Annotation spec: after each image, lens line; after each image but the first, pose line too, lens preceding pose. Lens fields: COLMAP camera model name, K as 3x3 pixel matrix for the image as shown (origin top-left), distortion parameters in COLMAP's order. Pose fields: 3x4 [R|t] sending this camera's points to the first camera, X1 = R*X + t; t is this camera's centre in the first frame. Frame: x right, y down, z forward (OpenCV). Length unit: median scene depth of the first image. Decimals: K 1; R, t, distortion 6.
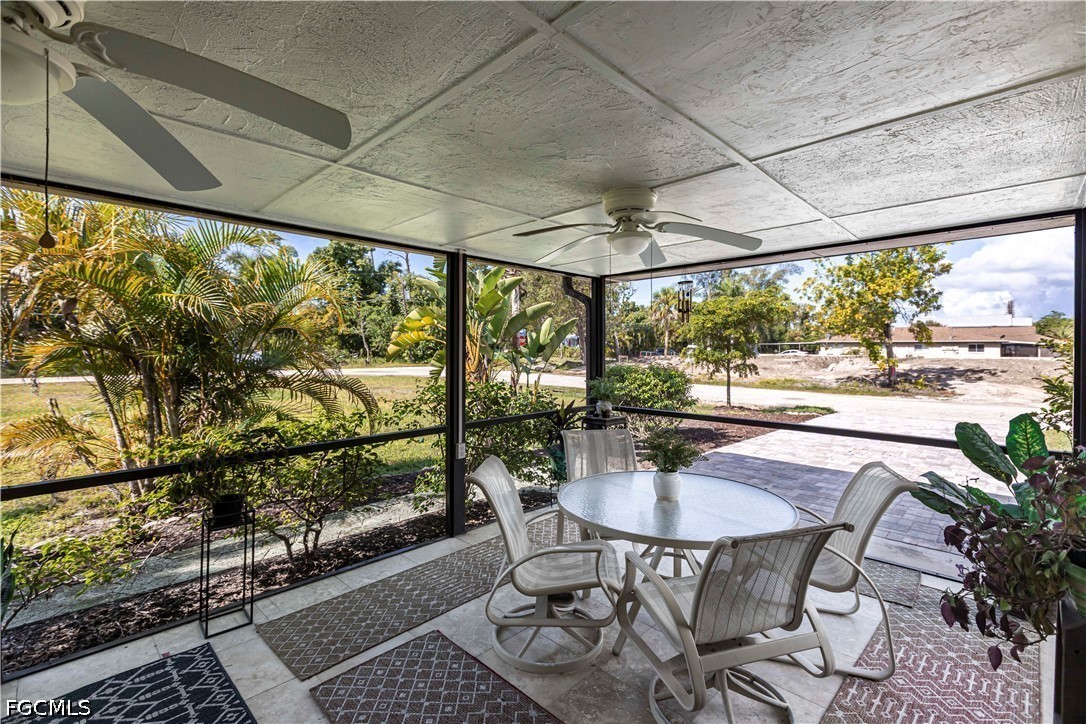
lens RADIAL K [[482.6, 0, 541.1], [0, 482.6, 357.7], [0, 0, 1]] dist [-0.001430, -0.000962]
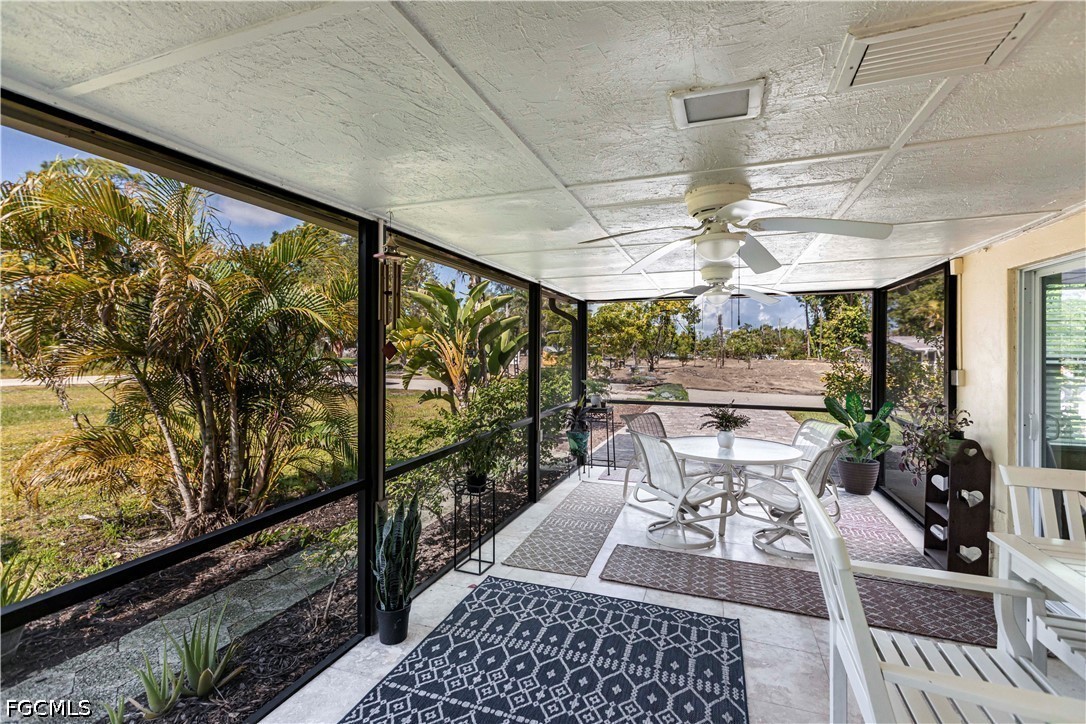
lens RADIAL K [[482.6, 0, 540.0], [0, 482.6, 356.1], [0, 0, 1]] dist [-0.001430, -0.000962]
pose [[0.917684, -0.009014, 0.397209, -0.665489], [0.012508, 0.999903, -0.006206, -0.011372], [-0.397114, 0.010663, 0.917707, -0.191848]]
